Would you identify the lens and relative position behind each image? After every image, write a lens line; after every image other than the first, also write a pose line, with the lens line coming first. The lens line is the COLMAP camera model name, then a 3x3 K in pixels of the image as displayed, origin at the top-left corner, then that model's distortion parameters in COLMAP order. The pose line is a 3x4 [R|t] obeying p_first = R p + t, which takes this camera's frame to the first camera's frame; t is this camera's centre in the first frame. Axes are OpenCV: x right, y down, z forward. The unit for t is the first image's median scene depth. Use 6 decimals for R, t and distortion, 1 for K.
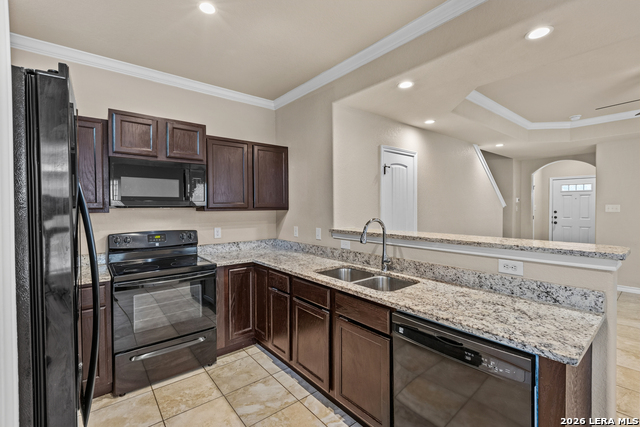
lens RADIAL K [[283.6, 0, 316.2], [0, 283.6, 209.7], [0, 0, 1]] dist [0.000910, 0.000074]
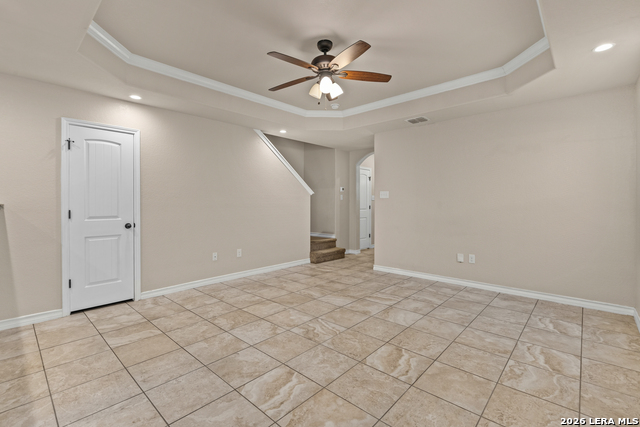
lens RADIAL K [[289.1, 0, 315.9], [0, 289.1, 205.6], [0, 0, 1]] dist [0.000848, 0.000130]
pose [[0.989834, 0.004414, 0.142160, 1.107591], [-0.003515, 0.999972, -0.006575, 0.076236], [-0.142185, 0.006008, 0.989822, -0.059574]]
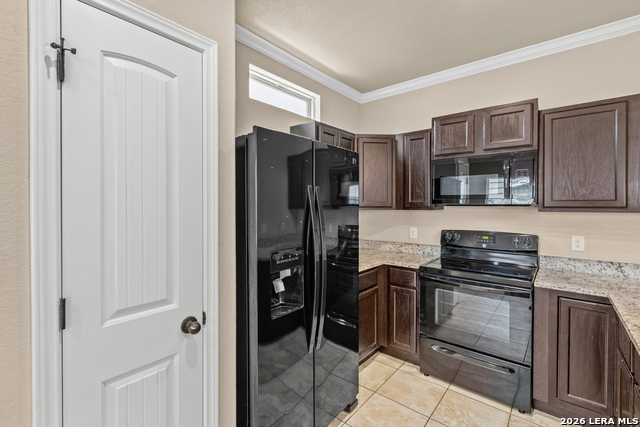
lens RADIAL K [[289.1, 0, 315.9], [0, 289.1, 205.6], [0, 0, 1]] dist [0.000848, 0.000130]
pose [[0.190116, 0.008400, -0.981726, 0.267915], [-0.016535, 0.999849, 0.005353, -0.004348], [0.981622, 0.015215, 0.190226, 0.279784]]
